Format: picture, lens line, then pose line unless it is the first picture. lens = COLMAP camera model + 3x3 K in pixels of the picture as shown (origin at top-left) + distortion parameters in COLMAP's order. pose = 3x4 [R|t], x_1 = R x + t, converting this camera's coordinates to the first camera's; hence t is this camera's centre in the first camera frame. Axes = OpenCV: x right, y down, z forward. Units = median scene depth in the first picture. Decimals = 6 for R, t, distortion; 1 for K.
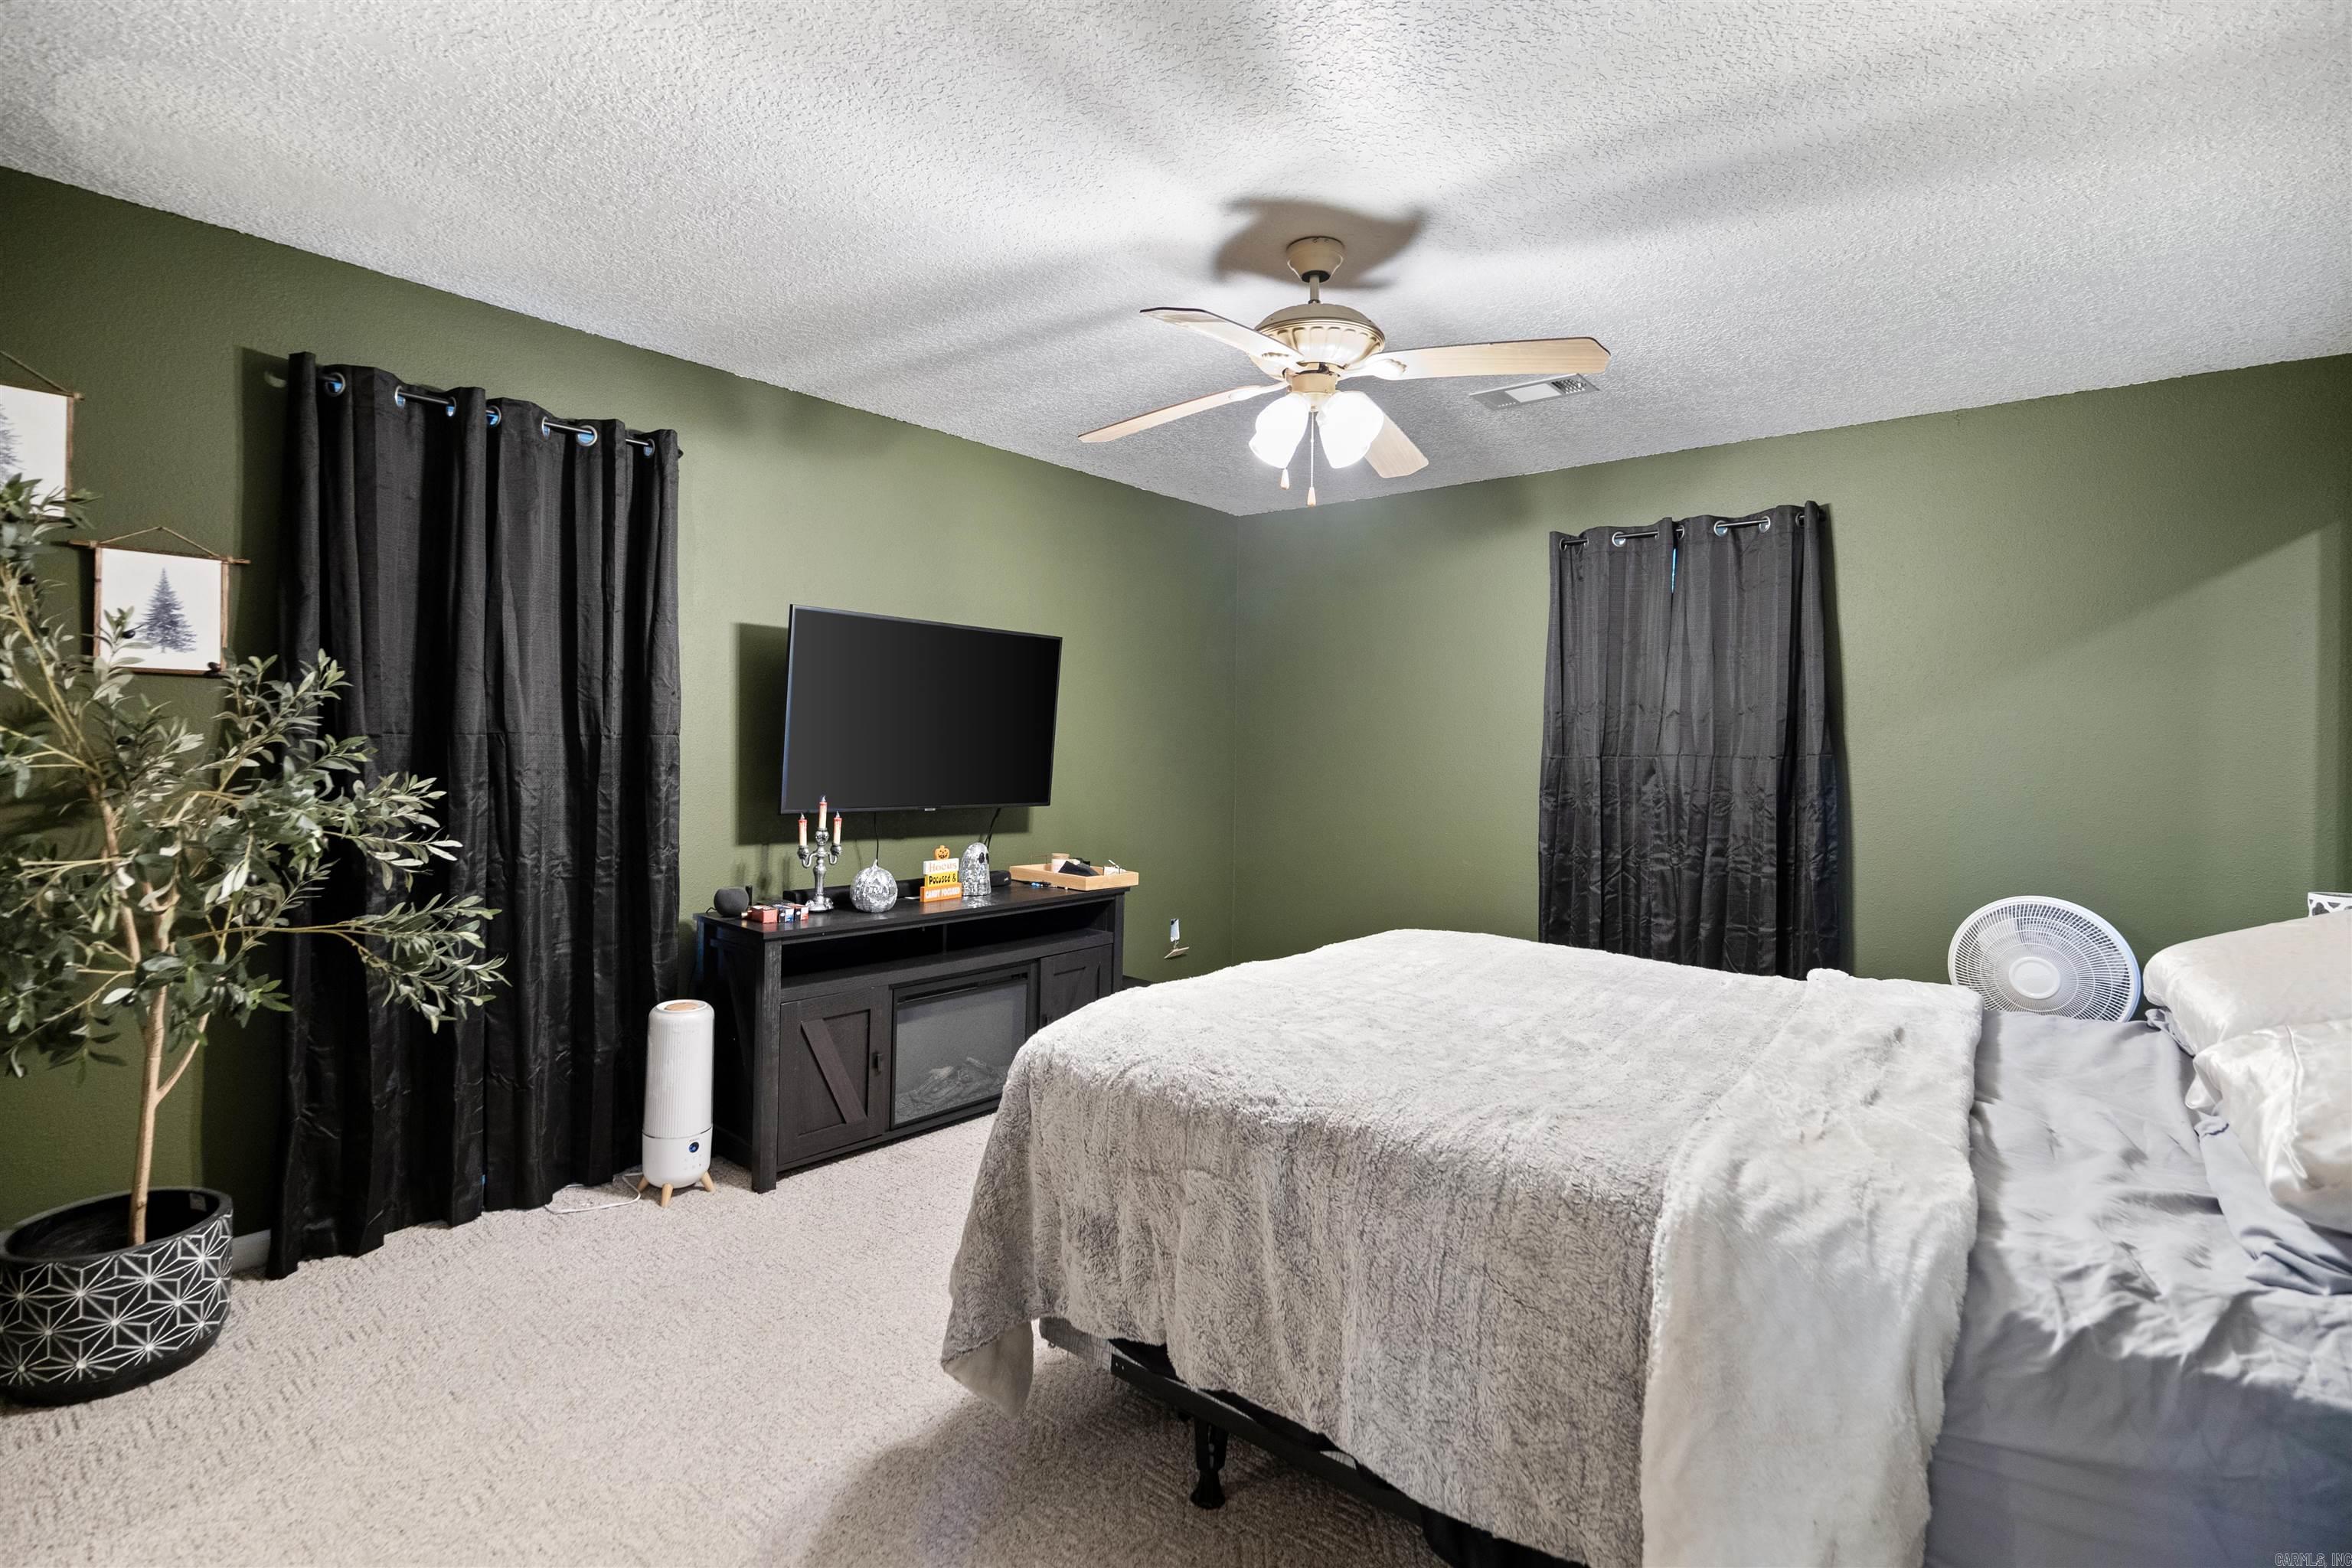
lens RADIAL K [[1106.4, 0, 1162.9], [0, 1106.4, 792.4], [0, 0, 1]] dist [-0.026658, 0.000192]
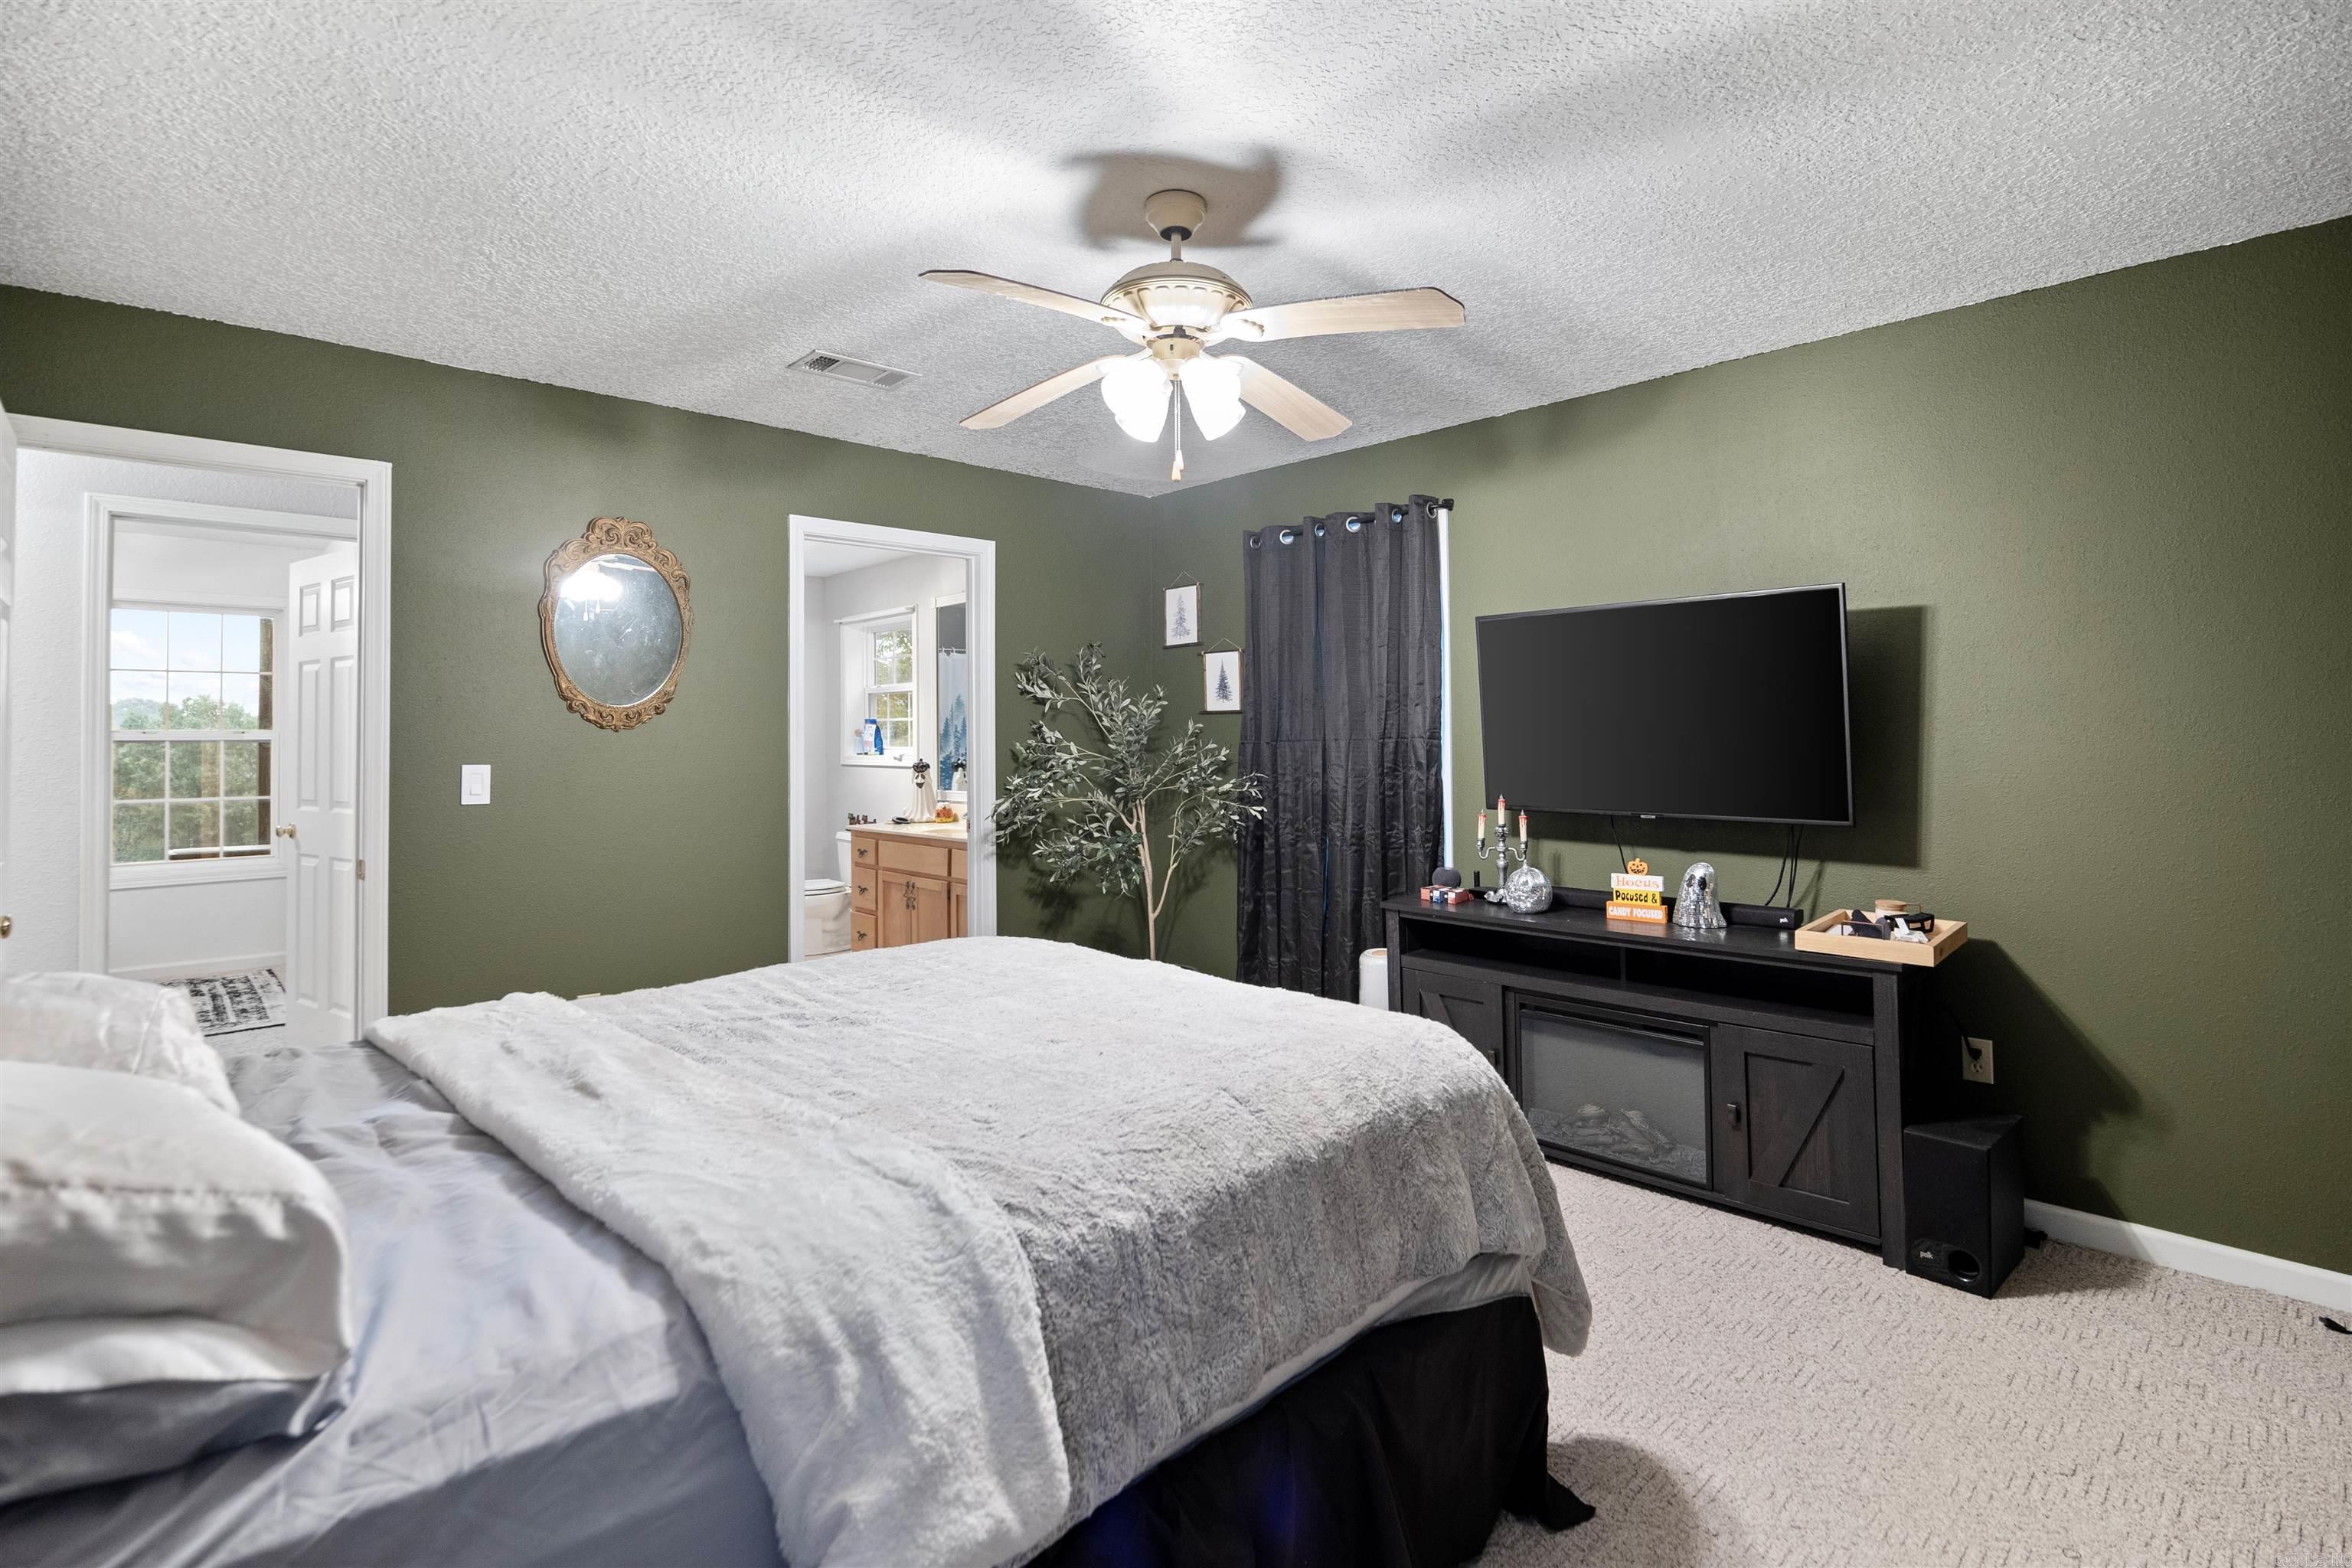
lens RADIAL K [[1109.8, 0, 1177.1], [0, 1109.8, 776.5], [0, 0, 1]] dist [-0.020007, 0.000508]
pose [[-0.093618, 0.013326, -0.995519, 0.755465], [-0.042023, 0.998966, 0.017324, -0.017807], [0.994721, 0.043456, -0.092962, 0.777365]]
